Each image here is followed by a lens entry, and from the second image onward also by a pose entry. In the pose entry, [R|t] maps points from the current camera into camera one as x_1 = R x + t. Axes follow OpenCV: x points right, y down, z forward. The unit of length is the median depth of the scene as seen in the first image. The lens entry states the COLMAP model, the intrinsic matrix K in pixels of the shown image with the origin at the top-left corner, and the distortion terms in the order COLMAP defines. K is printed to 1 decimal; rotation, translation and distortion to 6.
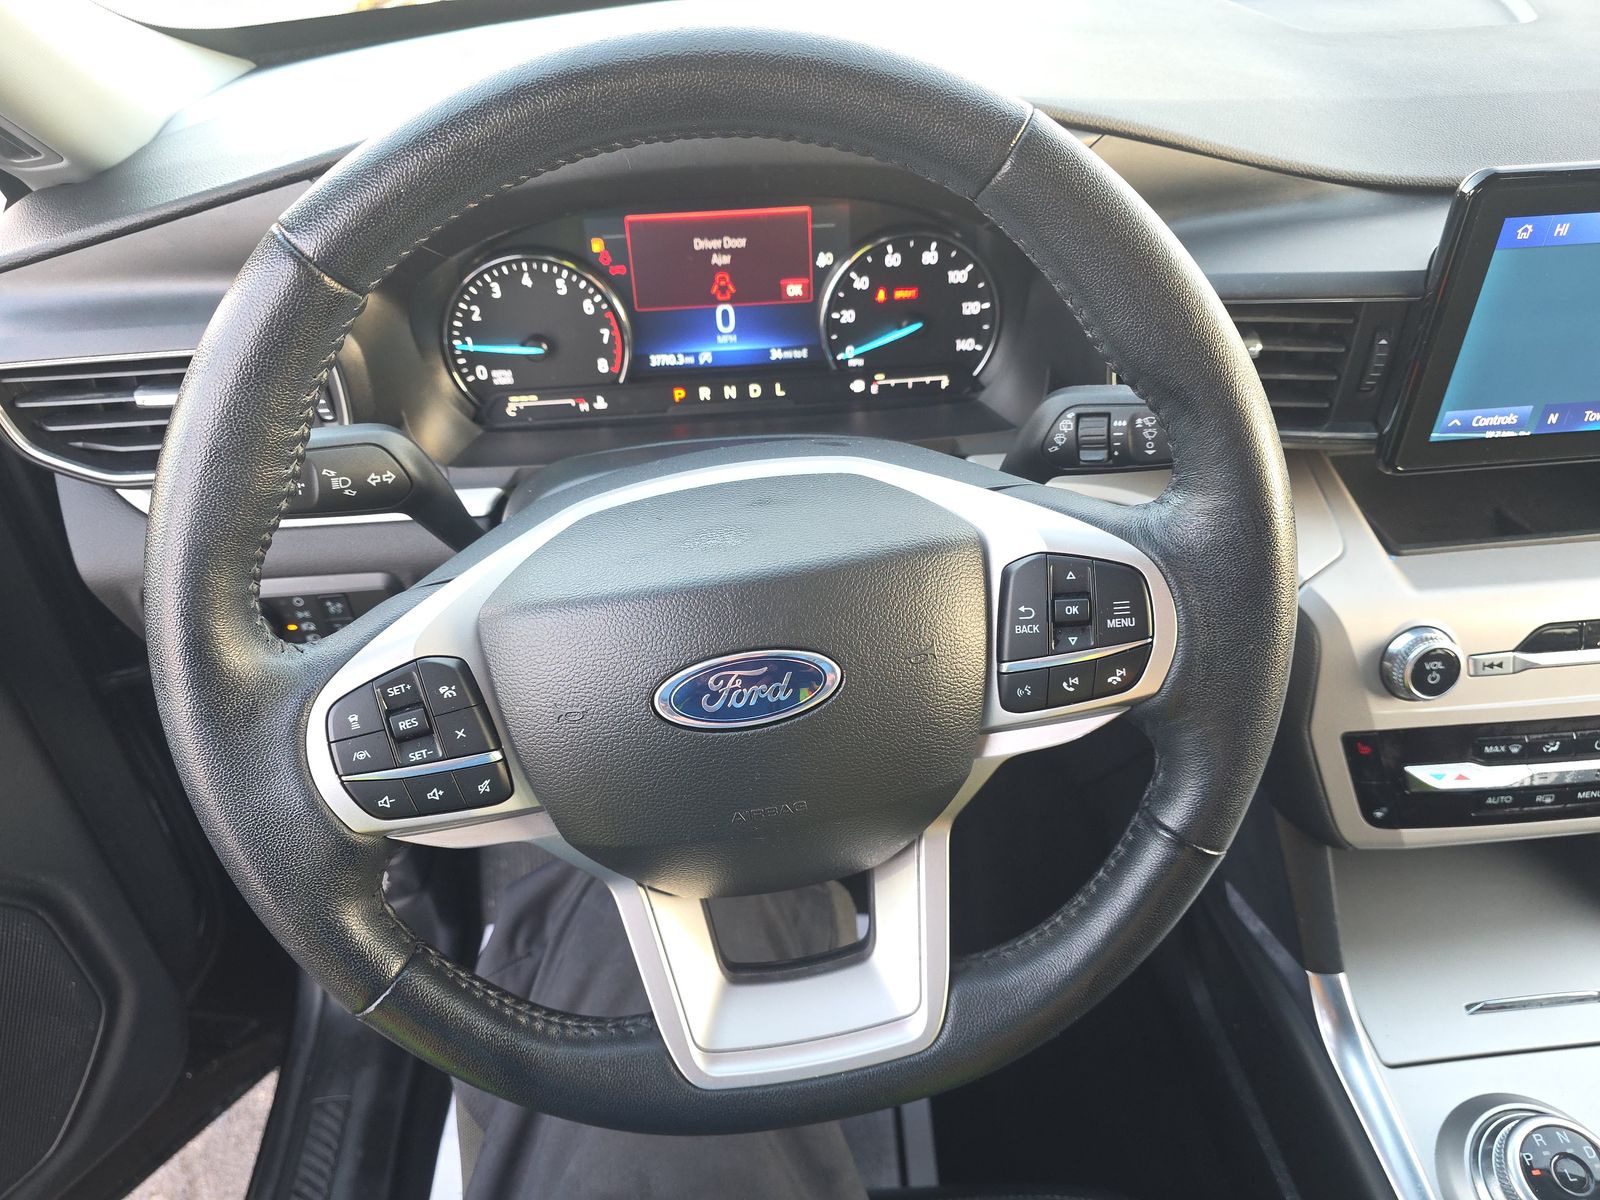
lens RADIAL K [[1089.5, 0, 802.2], [0, 1089.5, 595.6], [0, 0, 1]] dist [0.049779, -0.055422]
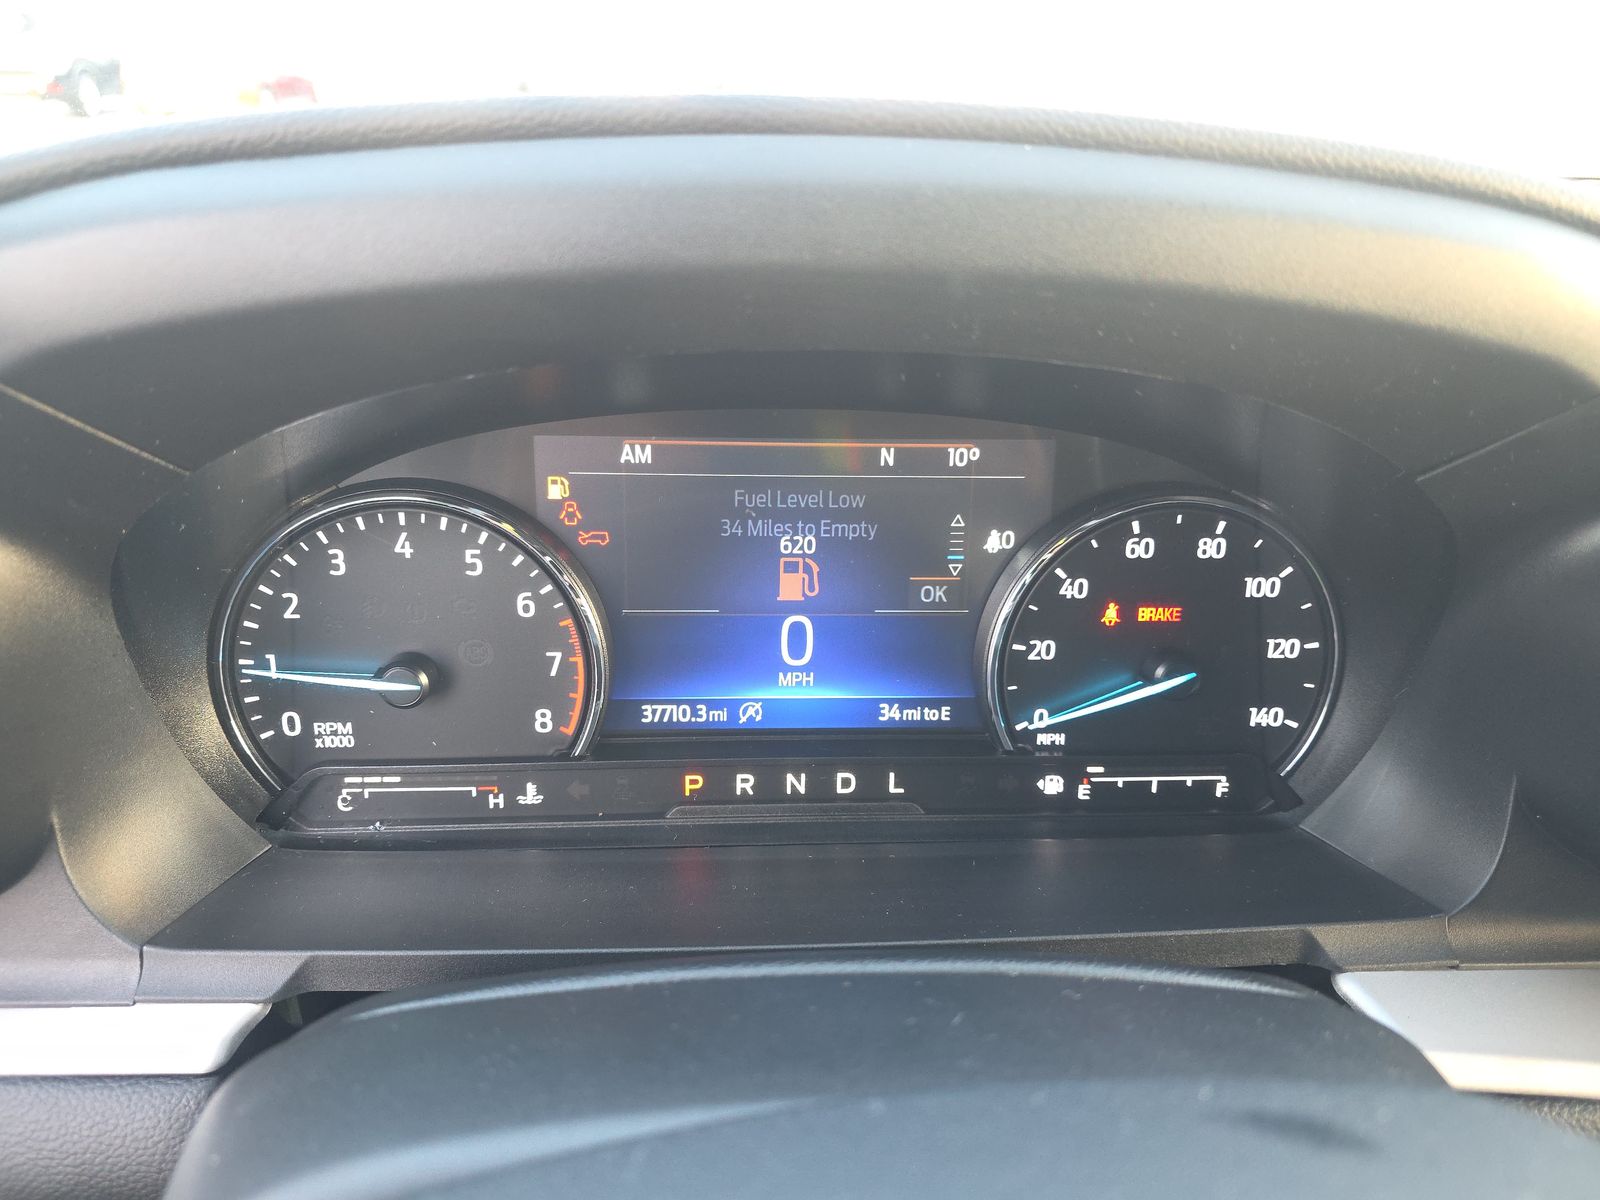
lens RADIAL K [[1089.5, 0, 802.2], [0, 1089.5, 595.6], [0, 0, 1]] dist [0.049779, -0.055422]
pose [[0.998410, 0.055120, 0.011842, -0.076803], [-0.049809, 0.960808, -0.272702, -0.138886], [-0.026409, 0.271679, 0.962026, 0.519325]]
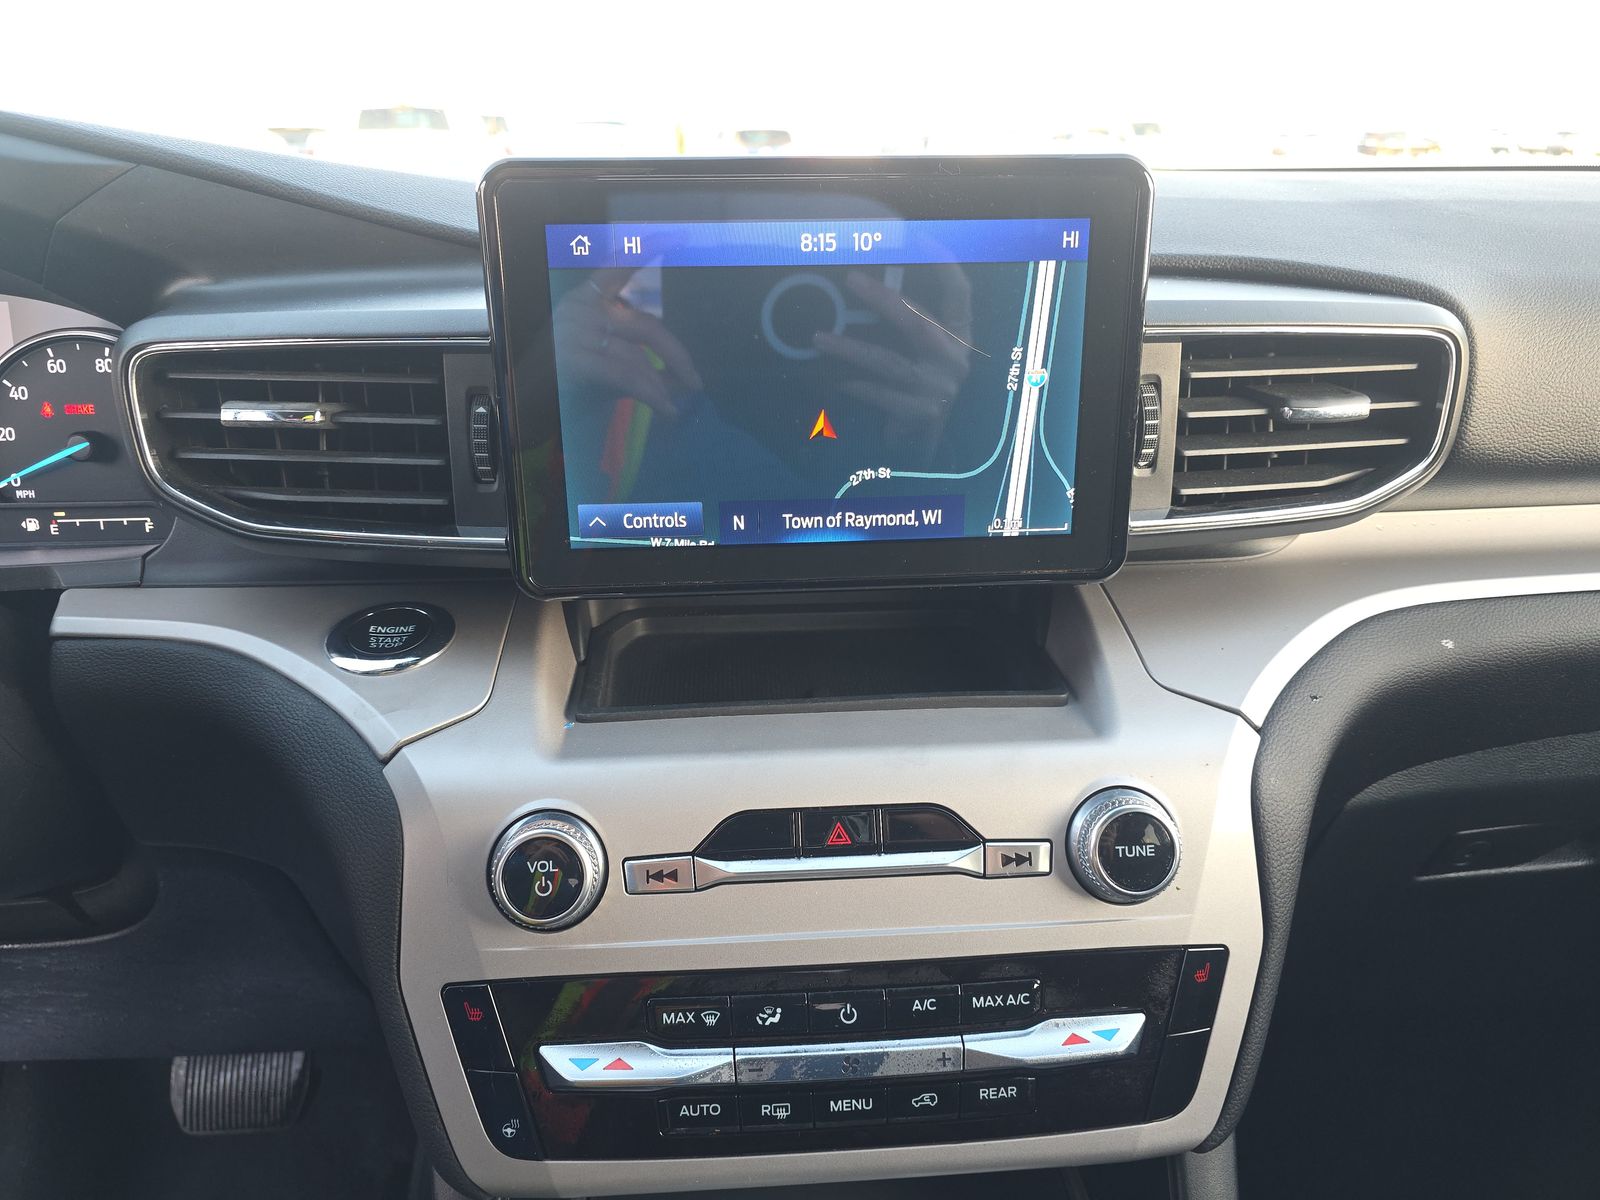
lens RADIAL K [[1089.5, 0, 802.2], [0, 1089.5, 595.6], [0, 0, 1]] dist [0.049779, -0.055422]
pose [[0.999621, 0.021972, -0.016566, 0.641919], [-0.026286, 0.940503, -0.338767, 0.111850], [0.008137, 0.339074, 0.940724, 0.294638]]
